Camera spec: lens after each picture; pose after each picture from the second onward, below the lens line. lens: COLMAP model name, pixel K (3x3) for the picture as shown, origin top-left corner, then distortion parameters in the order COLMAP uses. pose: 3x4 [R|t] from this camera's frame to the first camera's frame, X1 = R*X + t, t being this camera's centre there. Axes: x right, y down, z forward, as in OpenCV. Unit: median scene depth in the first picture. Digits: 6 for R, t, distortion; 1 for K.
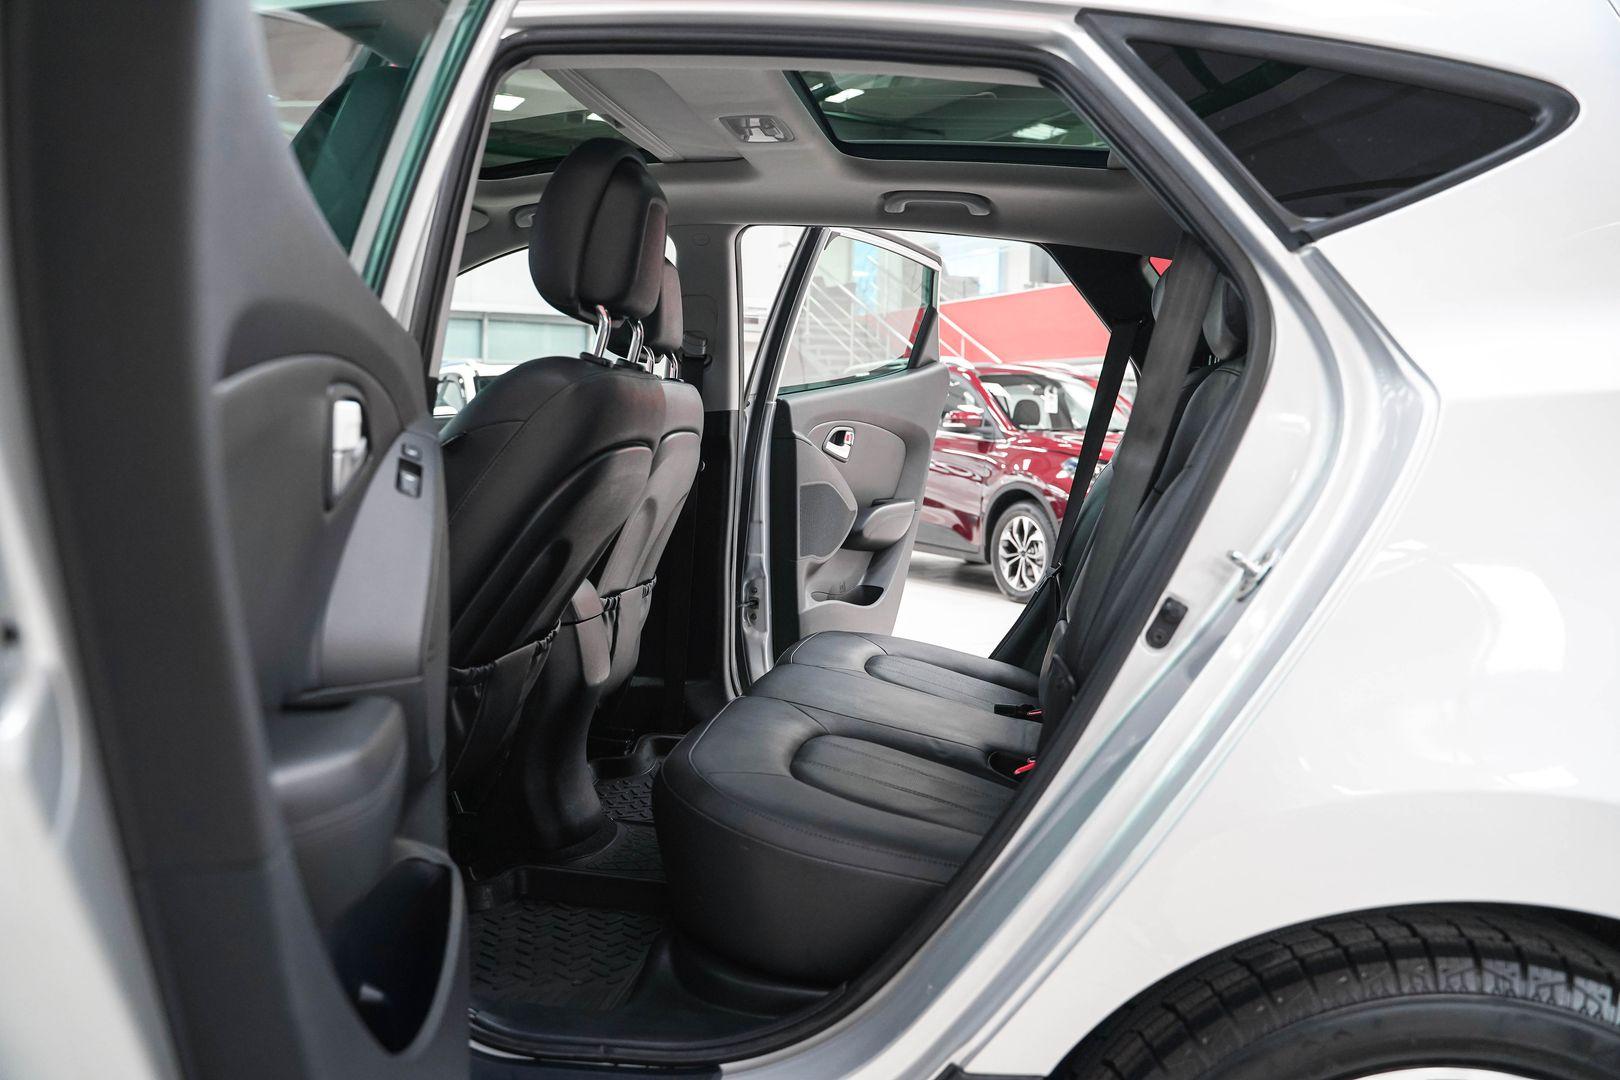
lens RADIAL K [[1318.1, 0, 807.8], [0, 1318.1, 539.3], [0, 0, 1]] dist [-0.108491, 0.084319]
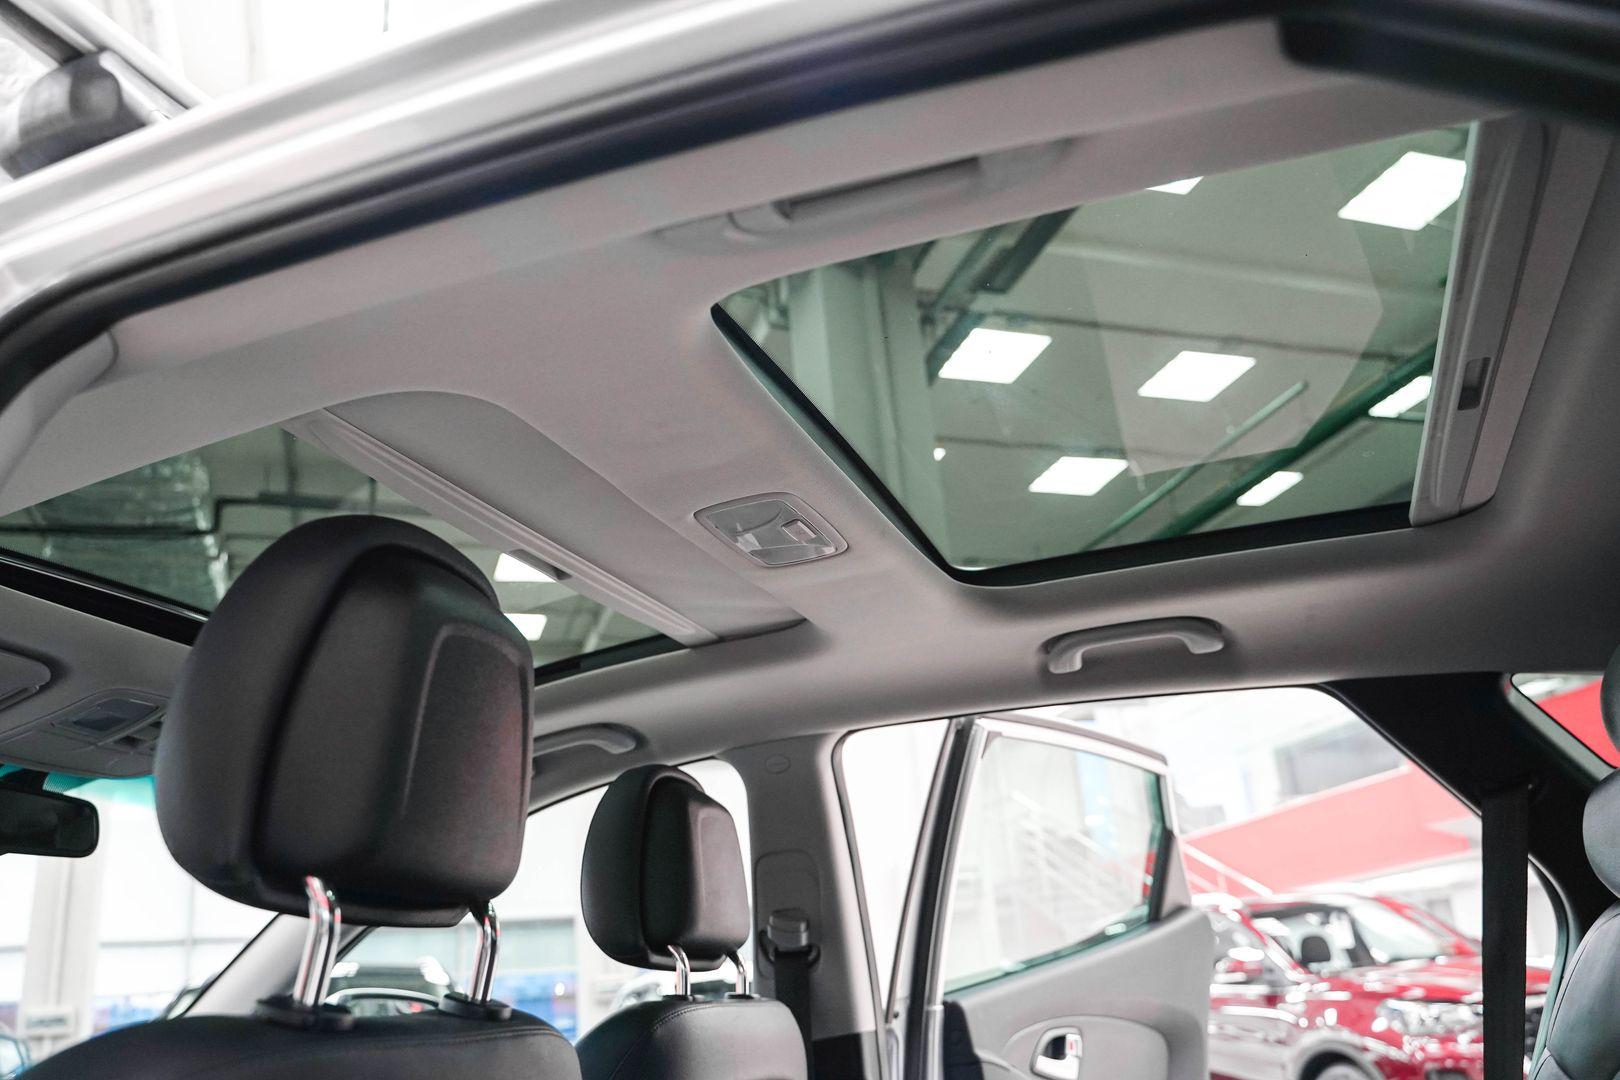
lens RADIAL K [[1318.1, 0, 801.2], [0, 1318.1, 533.8], [0, 0, 1]] dist [-0.108491, 0.084319]
pose [[0.975679, -0.163525, -0.145978, 0.014163], [0.087079, 0.900288, -0.426496, -0.017897], [0.201165, 0.403412, 0.892632, 0.125638]]
